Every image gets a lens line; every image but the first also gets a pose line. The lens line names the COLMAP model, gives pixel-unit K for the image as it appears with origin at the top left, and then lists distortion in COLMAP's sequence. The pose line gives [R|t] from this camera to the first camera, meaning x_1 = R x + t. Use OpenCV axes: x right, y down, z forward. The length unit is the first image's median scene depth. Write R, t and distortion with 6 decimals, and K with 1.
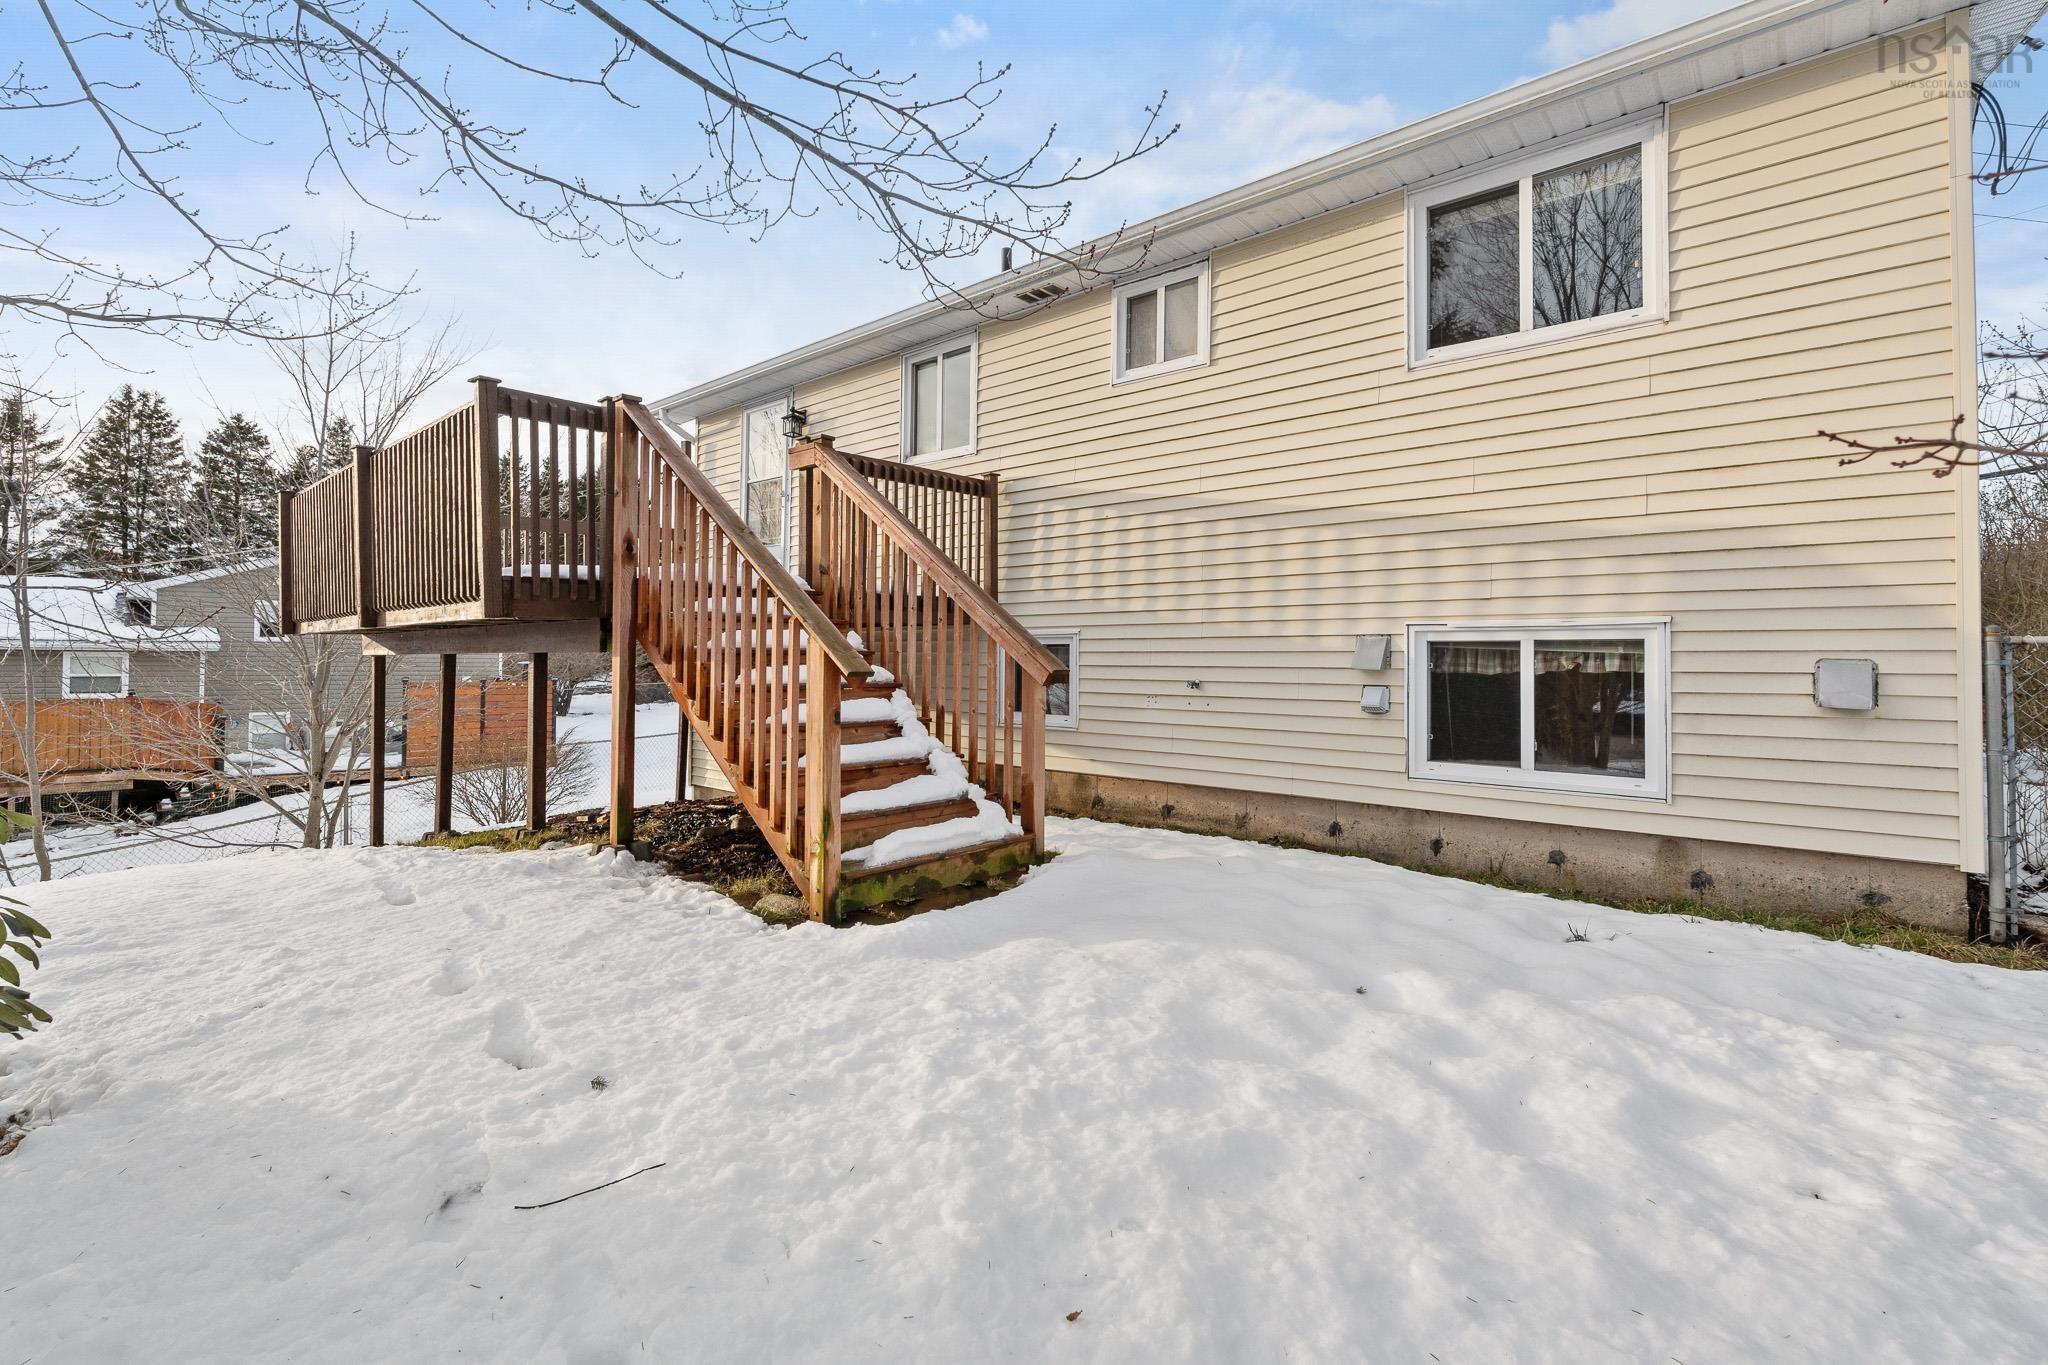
lens RADIAL K [[903.1, 0, 1019.8], [0, 903.1, 666.1], [0, 0, 1]] dist [-0.002962, -0.000560]
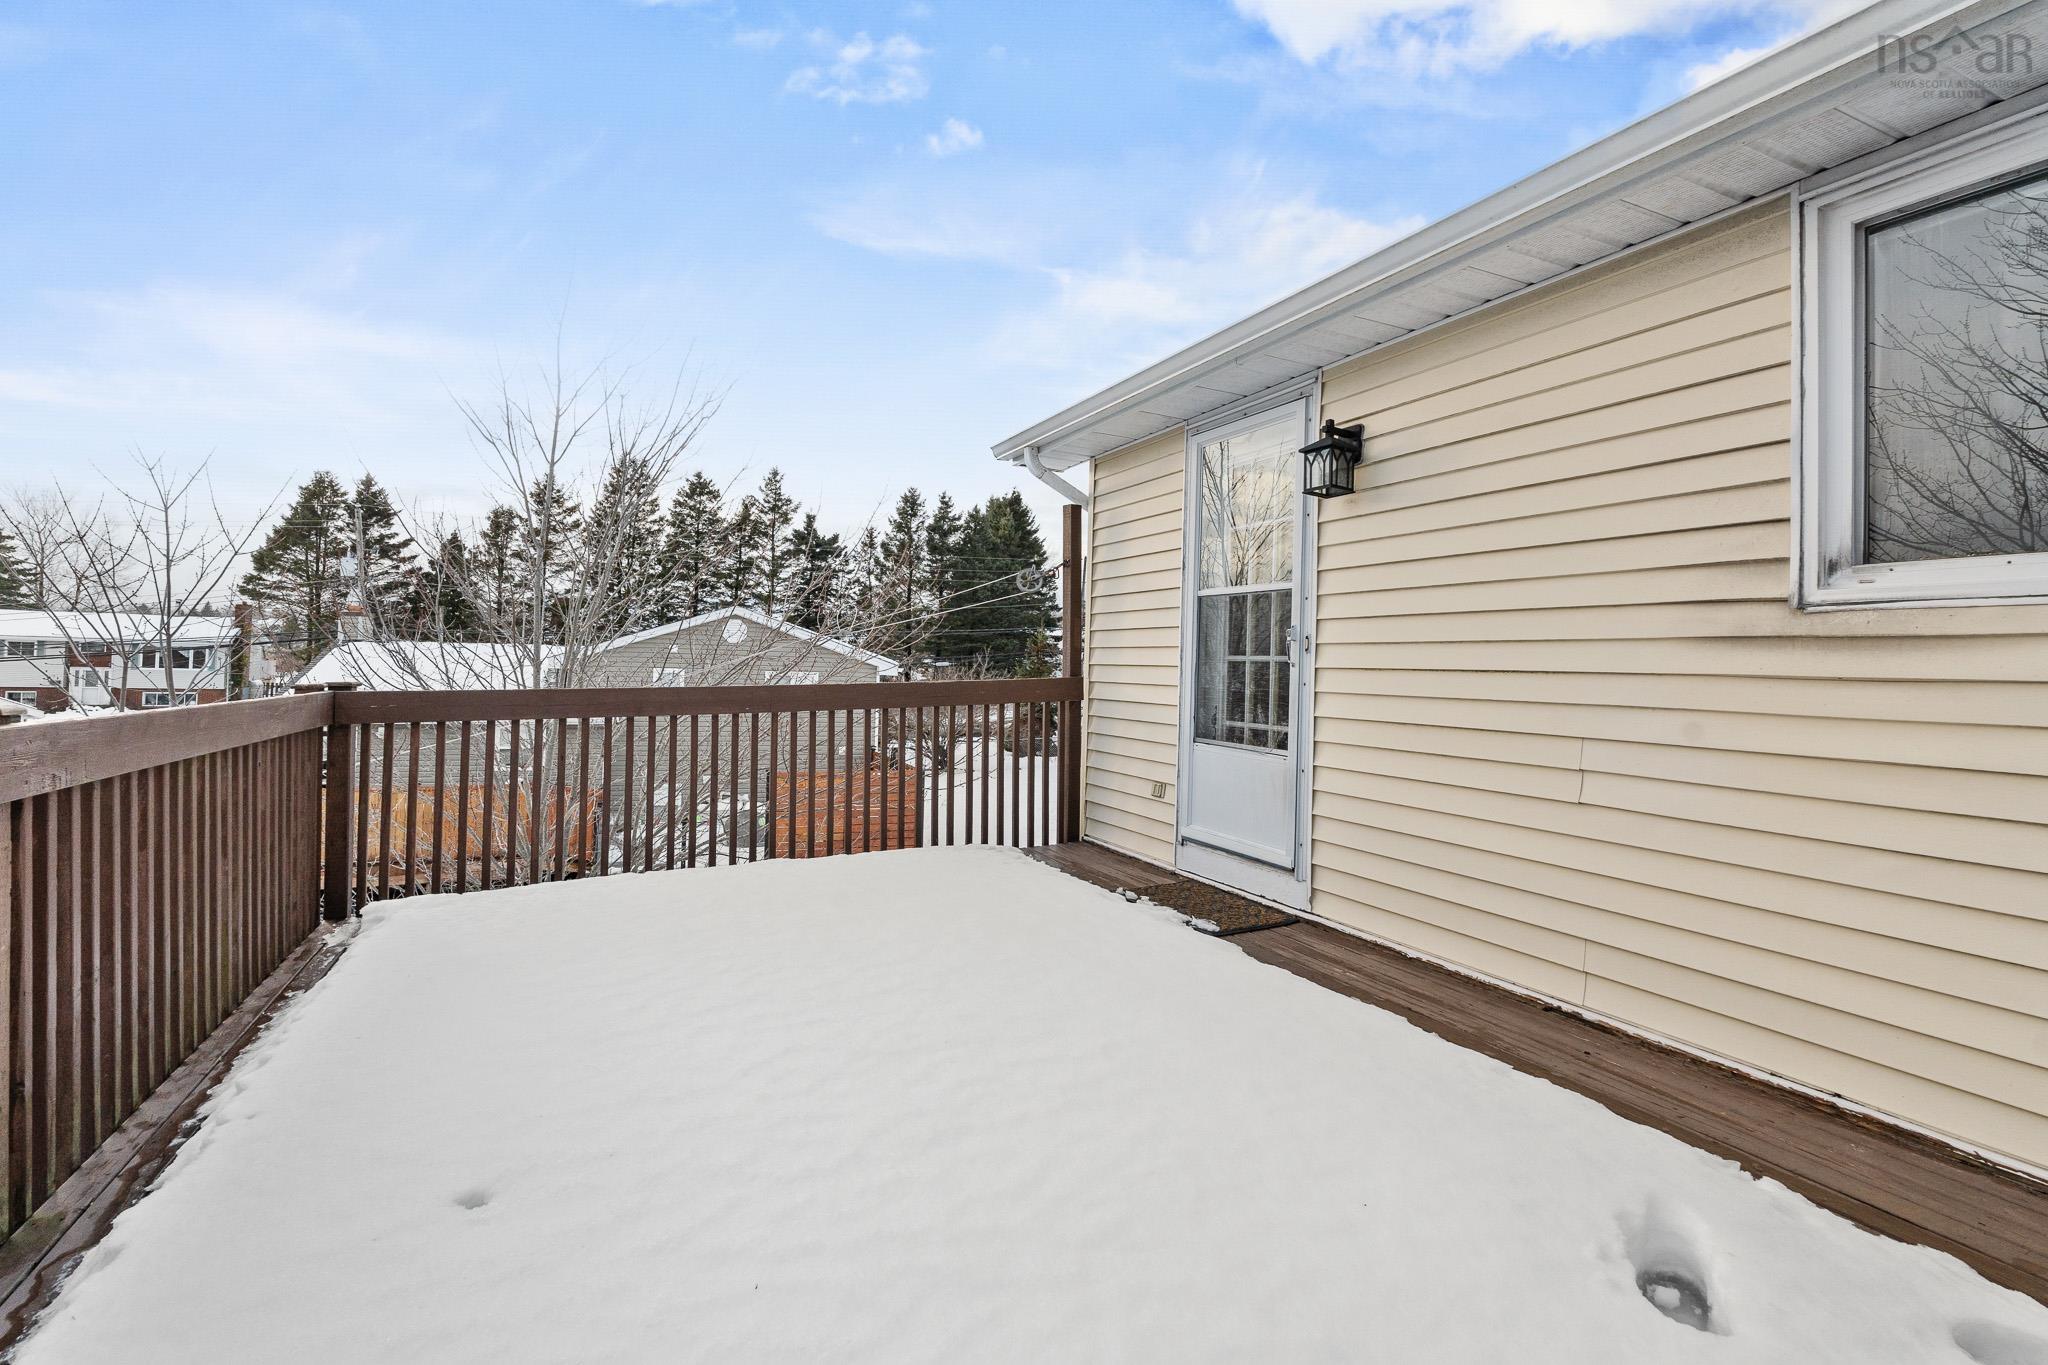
lens RADIAL K [[903.1, 0, 1030.8], [0, 903.1, 676.7], [0, 0, 1]] dist [-0.002962, -0.000560]
pose [[0.922919, 0.017504, -0.384595, -0.044886], [-0.017388, 0.999842, 0.003779, -0.035873], [0.384600, 0.003199, 0.923078, 0.120559]]
